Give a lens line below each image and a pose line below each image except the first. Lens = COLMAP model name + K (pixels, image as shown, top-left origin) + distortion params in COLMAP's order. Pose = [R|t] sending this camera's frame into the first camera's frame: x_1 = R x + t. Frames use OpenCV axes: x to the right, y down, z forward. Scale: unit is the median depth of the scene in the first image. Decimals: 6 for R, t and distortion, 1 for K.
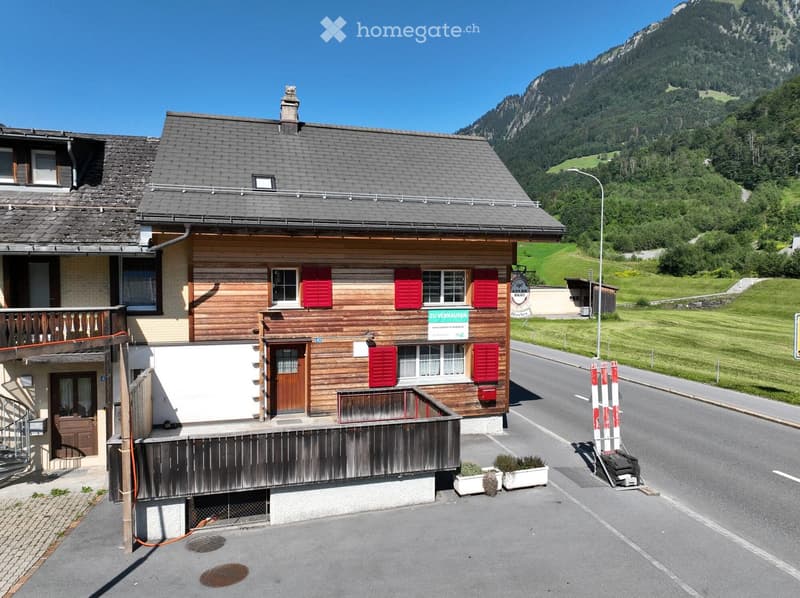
lens RADIAL K [[560.6, 0, 400.0], [0, 560.6, 299.0], [0, 0, 1]] dist [0.009366, 0.003628]
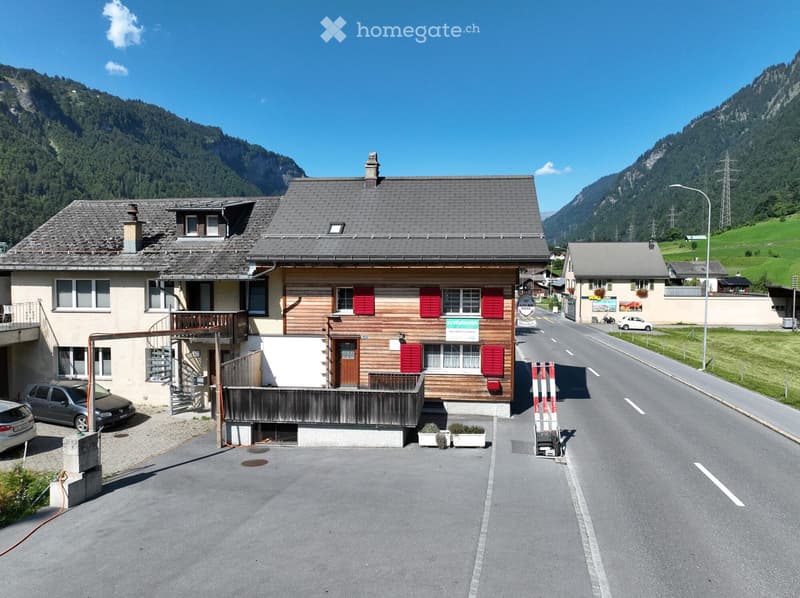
lens RADIAL K [[560.6, 0, 400.0], [0, 560.6, 299.0], [0, 0, 1]] dist [0.009366, 0.003628]
pose [[0.925998, 0.015877, -0.377195, 0.498592], [-0.017205, 0.999852, -0.000154, -0.027064], [0.377137, 0.006632, 0.926134, -0.312955]]
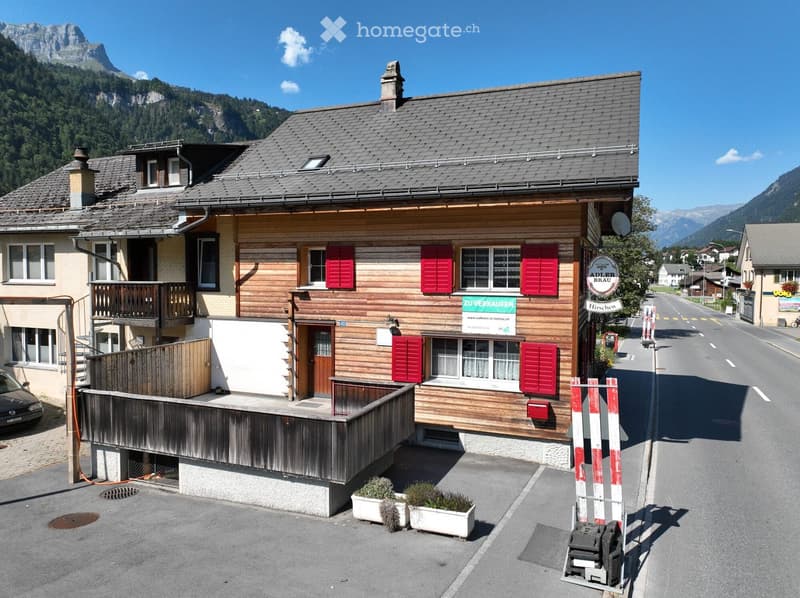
lens RADIAL K [[560.6, 0, 400.0], [0, 560.6, 299.0], [0, 0, 1]] dist [0.009366, 0.003628]
pose [[0.787987, 0.028443, -0.615035, 0.528481], [-0.031198, 0.999494, 0.006252, 0.024092], [0.614901, 0.014261, 0.788475, 0.330753]]
